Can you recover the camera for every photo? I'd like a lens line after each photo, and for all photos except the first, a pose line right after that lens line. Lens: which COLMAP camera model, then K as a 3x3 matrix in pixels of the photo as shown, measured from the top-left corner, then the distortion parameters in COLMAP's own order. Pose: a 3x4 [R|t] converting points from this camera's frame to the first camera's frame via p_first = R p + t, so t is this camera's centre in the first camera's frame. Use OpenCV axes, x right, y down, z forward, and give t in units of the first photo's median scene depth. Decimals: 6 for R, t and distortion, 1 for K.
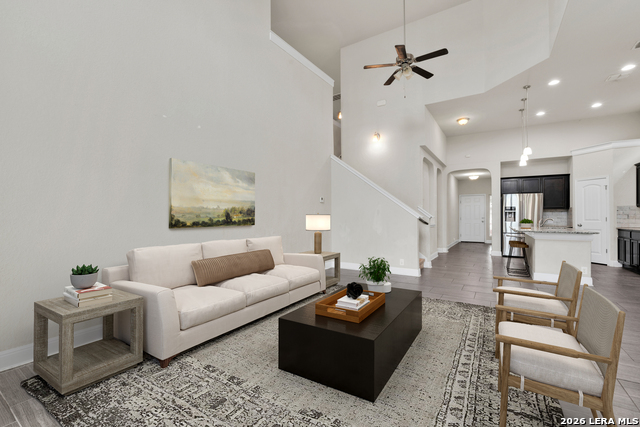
lens RADIAL K [[280.9, 0, 318.8], [0, 280.9, 215.1], [0, 0, 1]] dist [-0.008254, -0.000321]
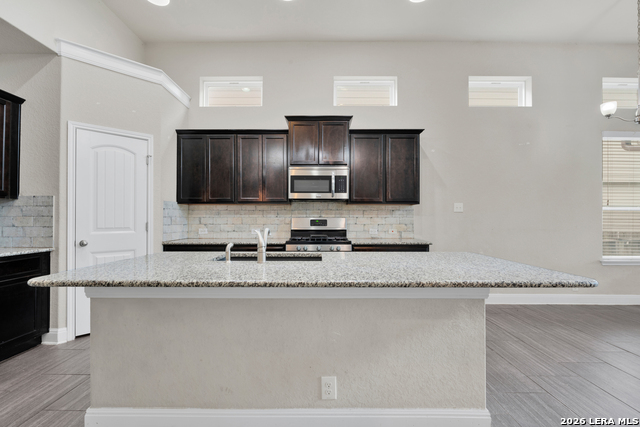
lens RADIAL K [[280.9, 0, 317.8], [0, 280.9, 215.8], [0, 0, 1]] dist [-0.008254, -0.000321]
pose [[-0.545025, 0.009245, 0.838369, 0.481546], [-0.009420, 0.999809, -0.017149, 0.002009], [-0.838367, -0.017244, -0.544833, 1.040996]]
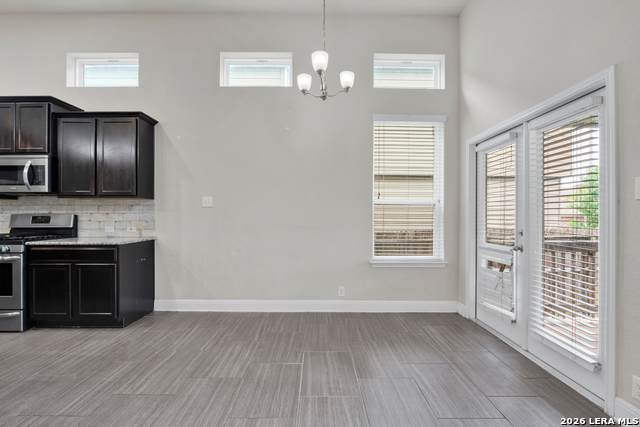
lens RADIAL K [[280.9, 0, 325.1], [0, 280.9, 213.8], [0, 0, 1]] dist [-0.008254, -0.000321]
pose [[-0.557121, 0.003312, 0.830425, 0.251581], [-0.007971, 0.999925, -0.009336, -0.003614], [-0.830393, -0.011821, -0.557052, 0.558144]]
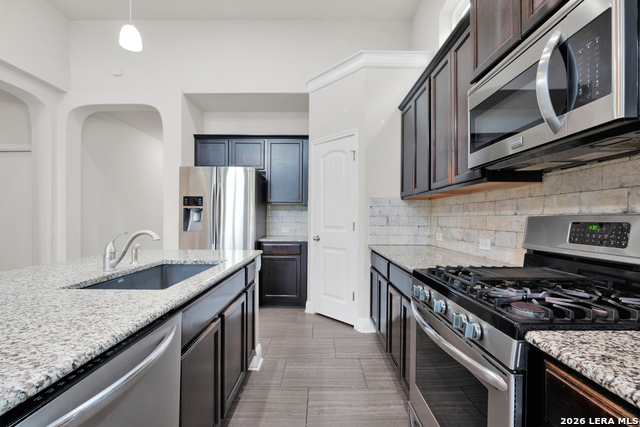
lens RADIAL K [[280.9, 0, 320.8], [0, 280.9, 217.9], [0, 0, 1]] dist [-0.008254, -0.000321]
pose [[0.842739, 0.003533, 0.538310, 0.760565], [-0.009749, 0.999915, 0.008699, -0.002503], [-0.538233, -0.012579, 0.842702, 0.659912]]
